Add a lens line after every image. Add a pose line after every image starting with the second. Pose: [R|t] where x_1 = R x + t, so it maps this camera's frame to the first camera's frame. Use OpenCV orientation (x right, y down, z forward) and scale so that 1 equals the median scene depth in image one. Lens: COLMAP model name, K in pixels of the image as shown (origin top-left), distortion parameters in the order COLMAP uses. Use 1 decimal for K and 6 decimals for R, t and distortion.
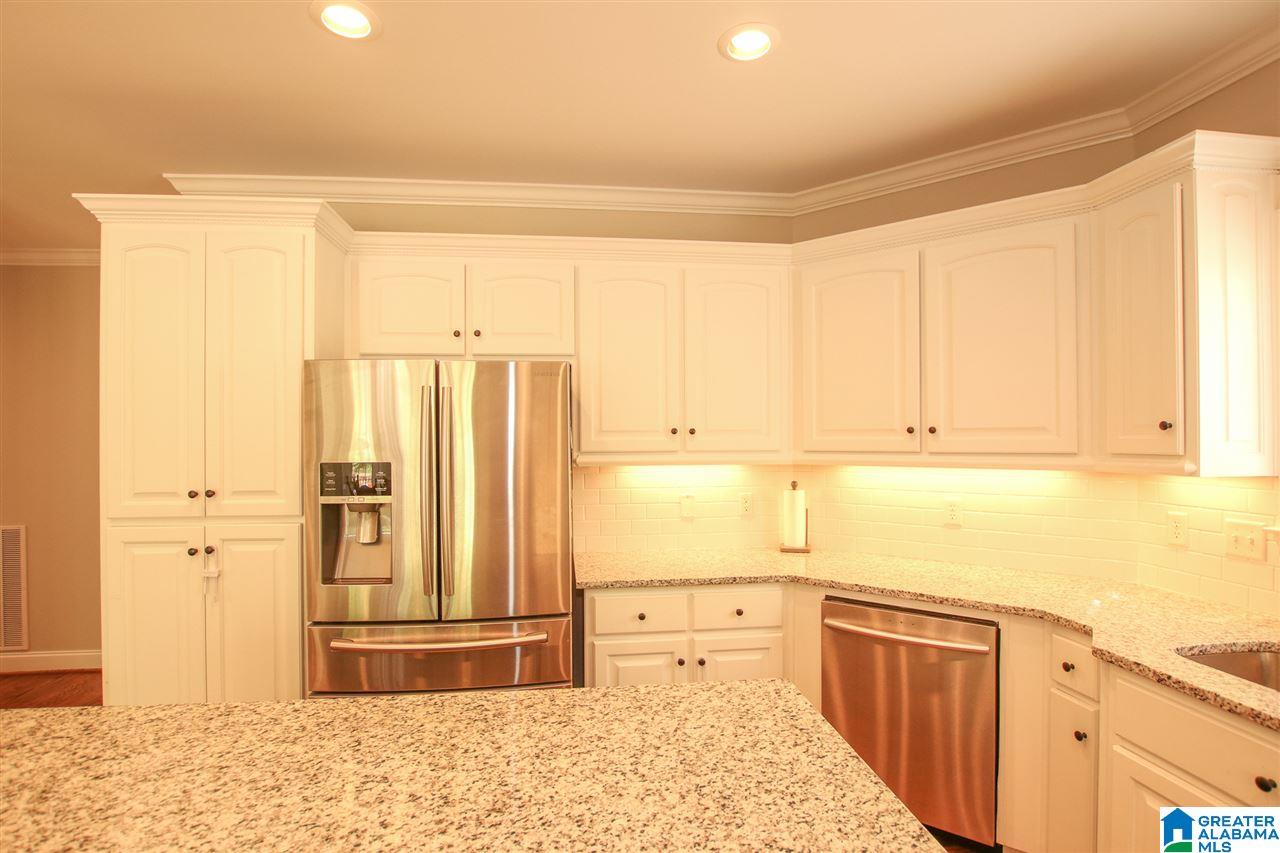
lens RADIAL K [[600.7, 0, 636.9], [0, 600.7, 443.5], [0, 0, 1]] dist [-0.027964, -0.000882]
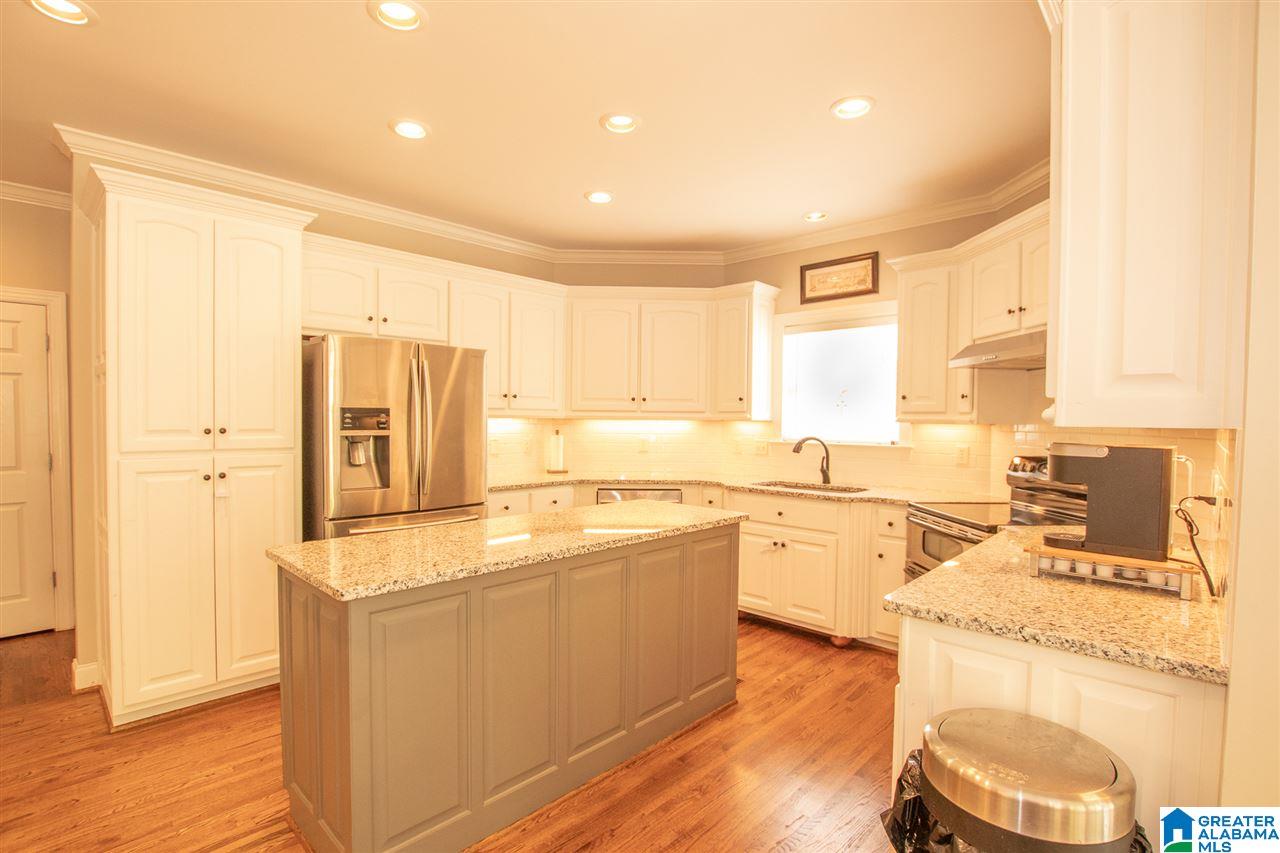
lens RADIAL K [[600.7, 0, 632.3], [0, 600.7, 431.4], [0, 0, 1]] dist [-0.027964, -0.000882]
pose [[0.771701, -0.001356, 0.635984, -0.765500], [-0.009974, 0.999849, 0.014233, 0.053587], [-0.635908, -0.017327, 0.771571, -0.471659]]
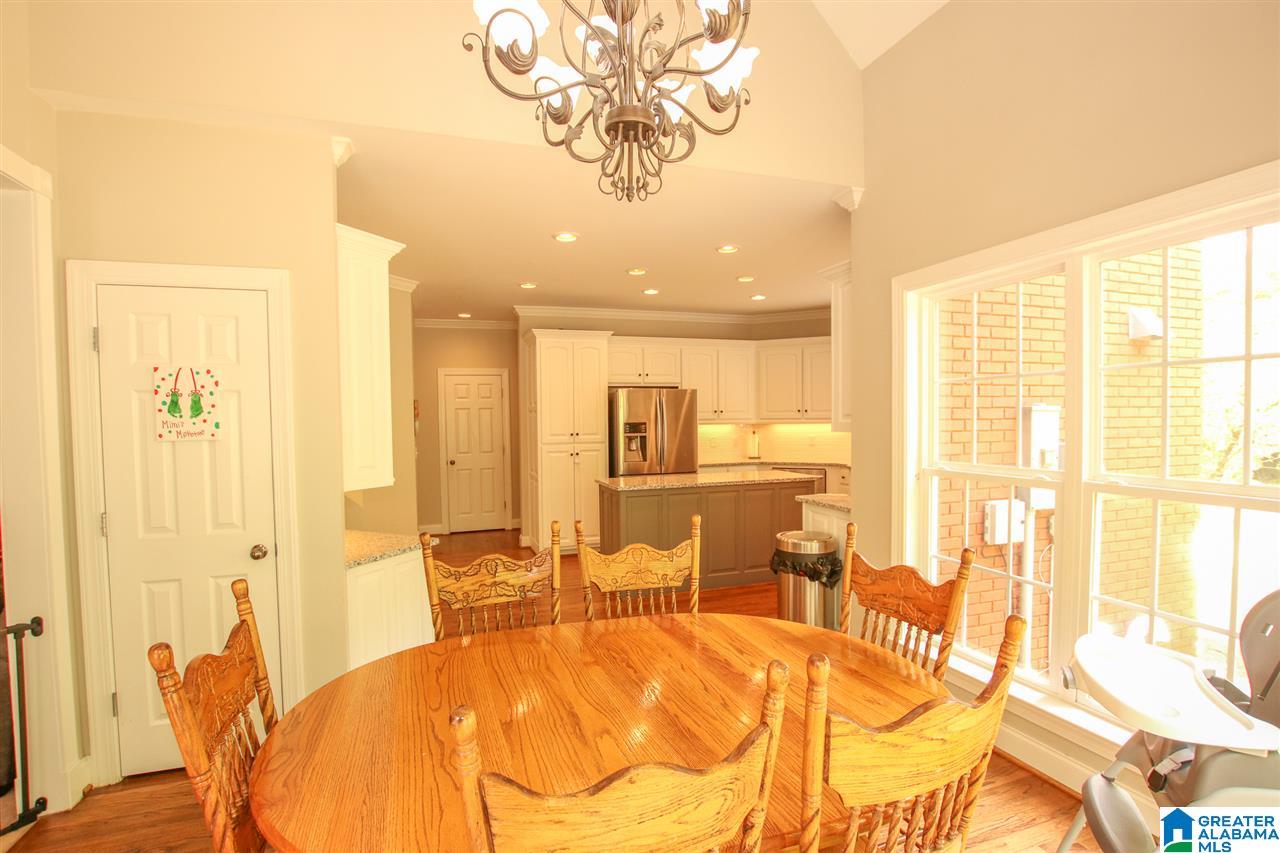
lens RADIAL K [[600.7, 0, 640.2], [0, 600.7, 431.4], [0, 0, 1]] dist [-0.027964, -0.000882]
pose [[0.975754, -0.011959, 0.218543, -0.955364], [0.007766, 0.999769, 0.020032, 0.013269], [-0.218732, -0.017849, 0.975622, -1.719234]]
